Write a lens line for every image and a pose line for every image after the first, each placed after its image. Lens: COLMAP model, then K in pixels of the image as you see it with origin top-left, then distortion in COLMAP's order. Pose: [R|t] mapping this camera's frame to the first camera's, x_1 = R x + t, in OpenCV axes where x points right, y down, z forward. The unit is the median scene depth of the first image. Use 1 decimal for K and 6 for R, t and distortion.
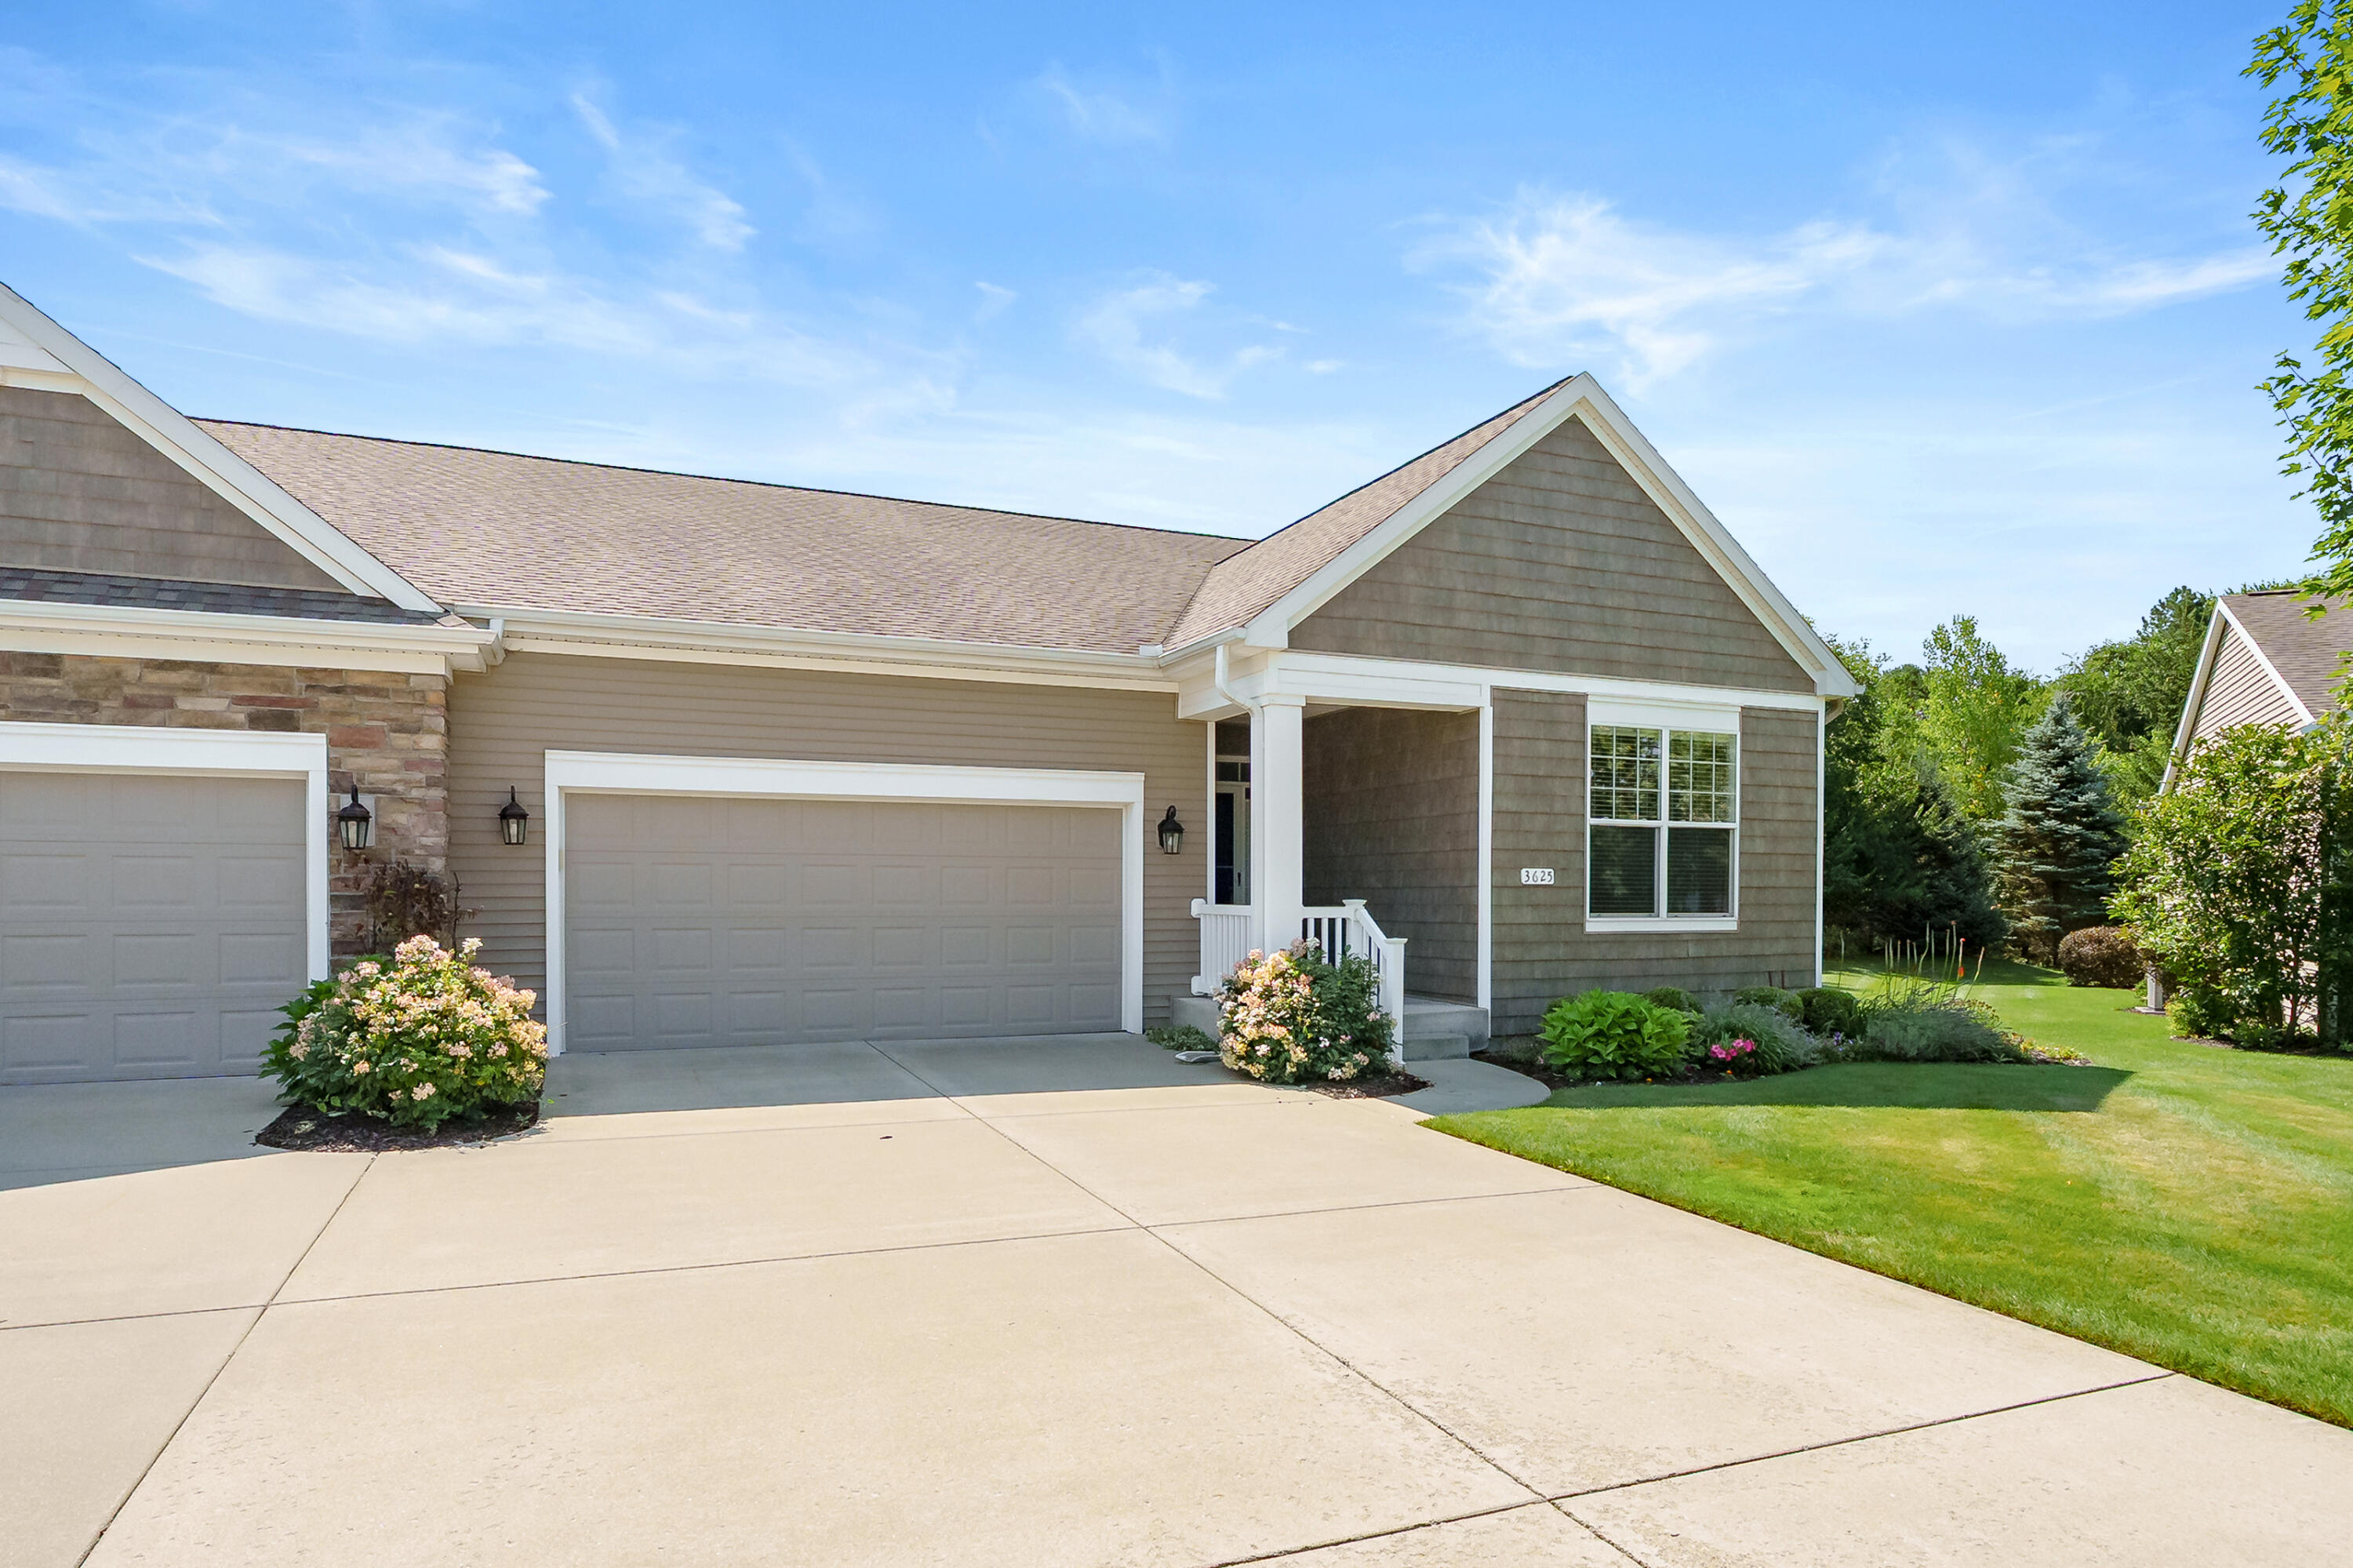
lens RADIAL K [[1070.3, 0, 1126.8], [0, 1070.3, 832.0], [0, 0, 1]] dist [-0.005892, 0.001922]
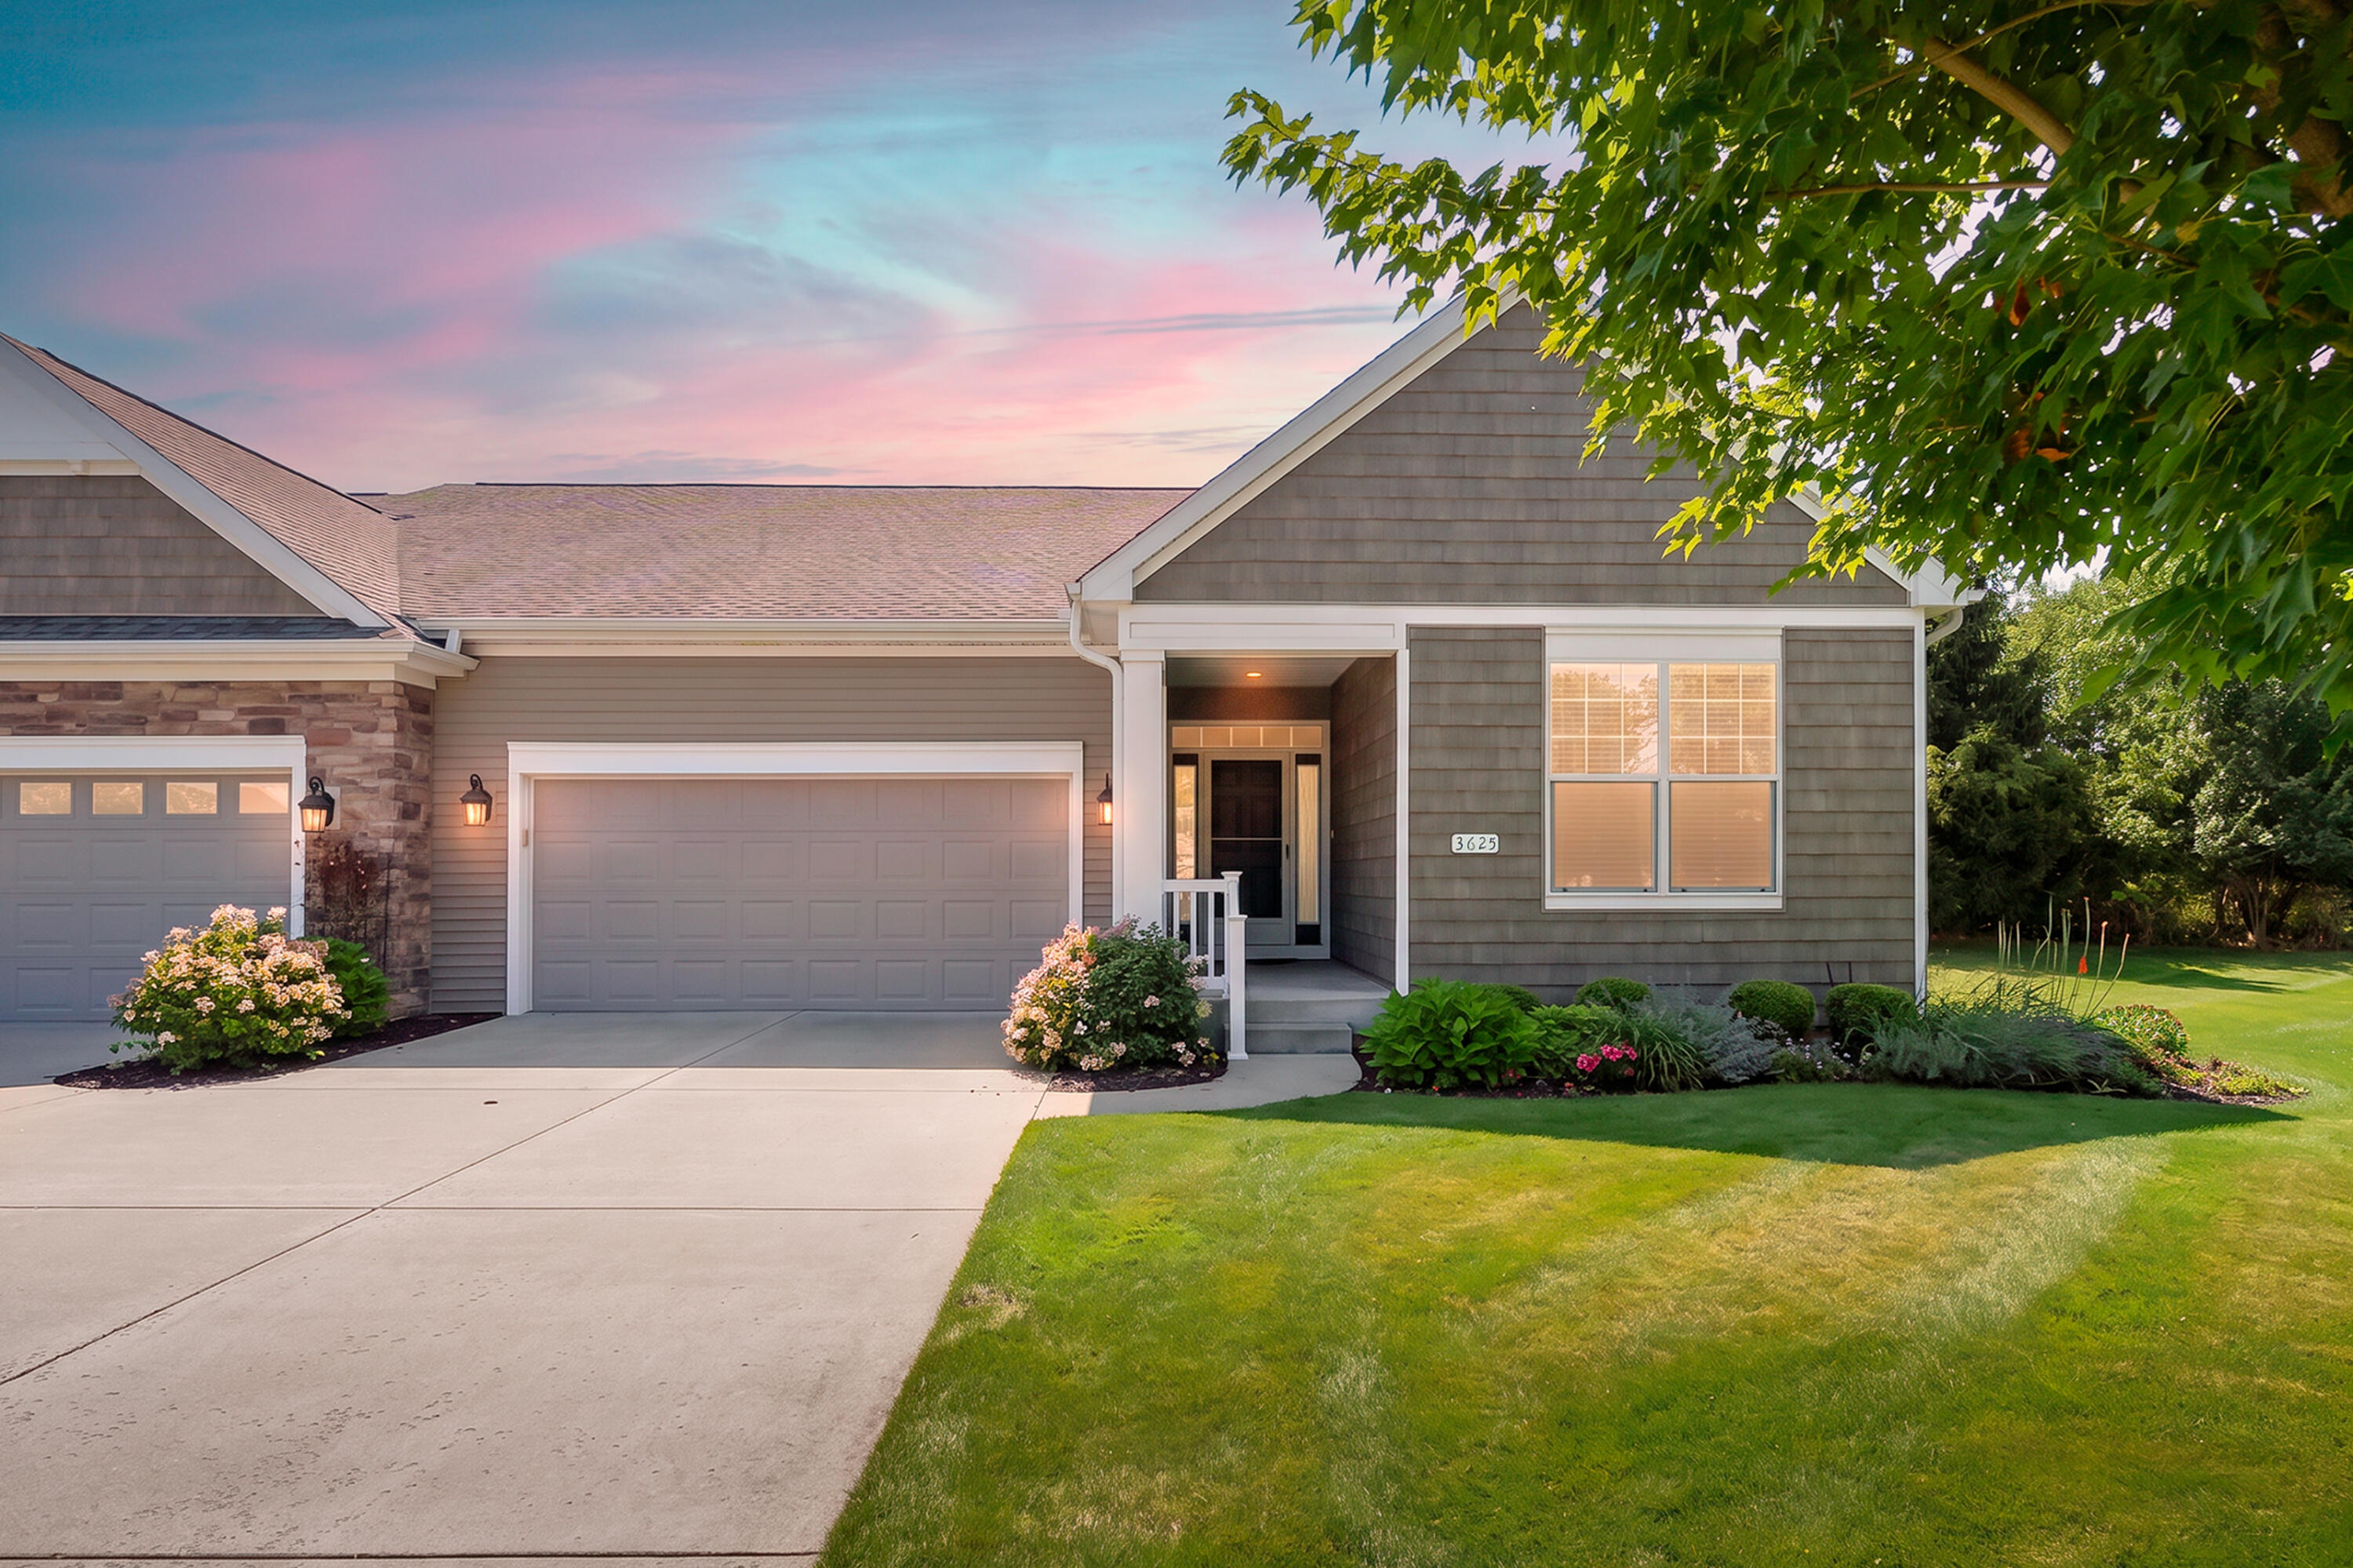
lens RADIAL K [[1070.3, 0, 1176.0], [0, 1070.3, 791.5], [0, 0, 1]] dist [-0.005892, 0.001922]
pose [[0.956158, -0.026178, -0.291680, 0.425647], [0.021817, 0.999596, -0.018194, 0.010598], [0.292038, 0.011033, 0.956343, 0.119380]]
